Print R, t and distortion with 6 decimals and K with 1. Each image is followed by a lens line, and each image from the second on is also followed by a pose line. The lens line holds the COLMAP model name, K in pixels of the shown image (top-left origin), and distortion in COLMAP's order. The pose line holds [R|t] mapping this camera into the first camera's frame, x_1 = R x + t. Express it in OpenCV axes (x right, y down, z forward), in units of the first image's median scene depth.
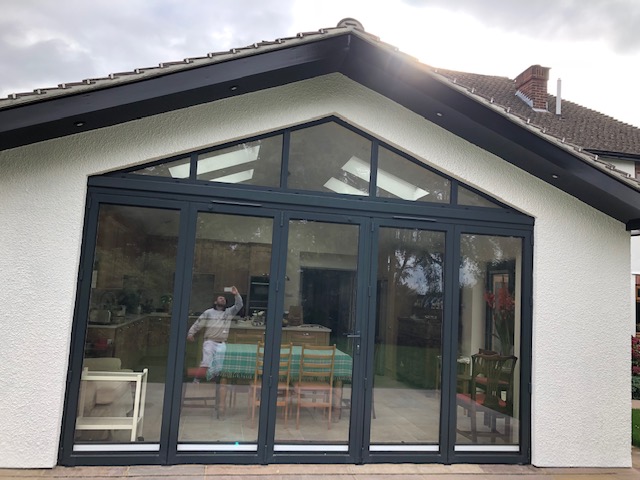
lens RADIAL K [[523.7, 0, 319.6], [0, 523.7, 233.8], [0, 0, 1]] dist [0.039566, -0.029044]
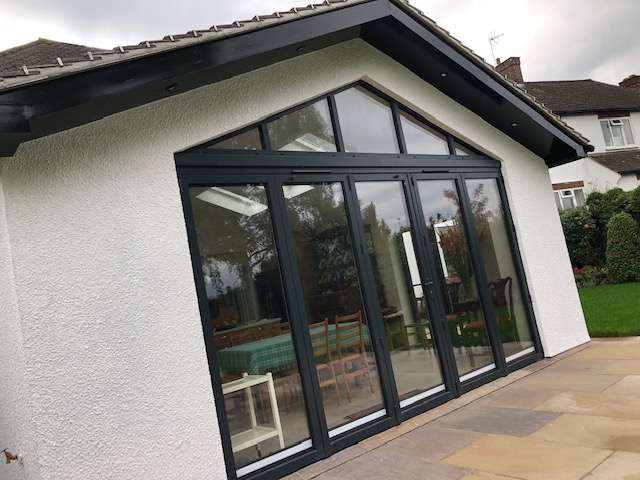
lens RADIAL K [[523.7, 0, 314.8], [0, 523.7, 242.2], [0, 0, 1]] dist [0.039566, -0.029044]
pose [[0.857650, -0.185392, 0.479653, -0.625793], [0.209435, 0.977816, 0.003455, 0.064883], [-0.469653, 0.097493, 0.877451, 0.167631]]
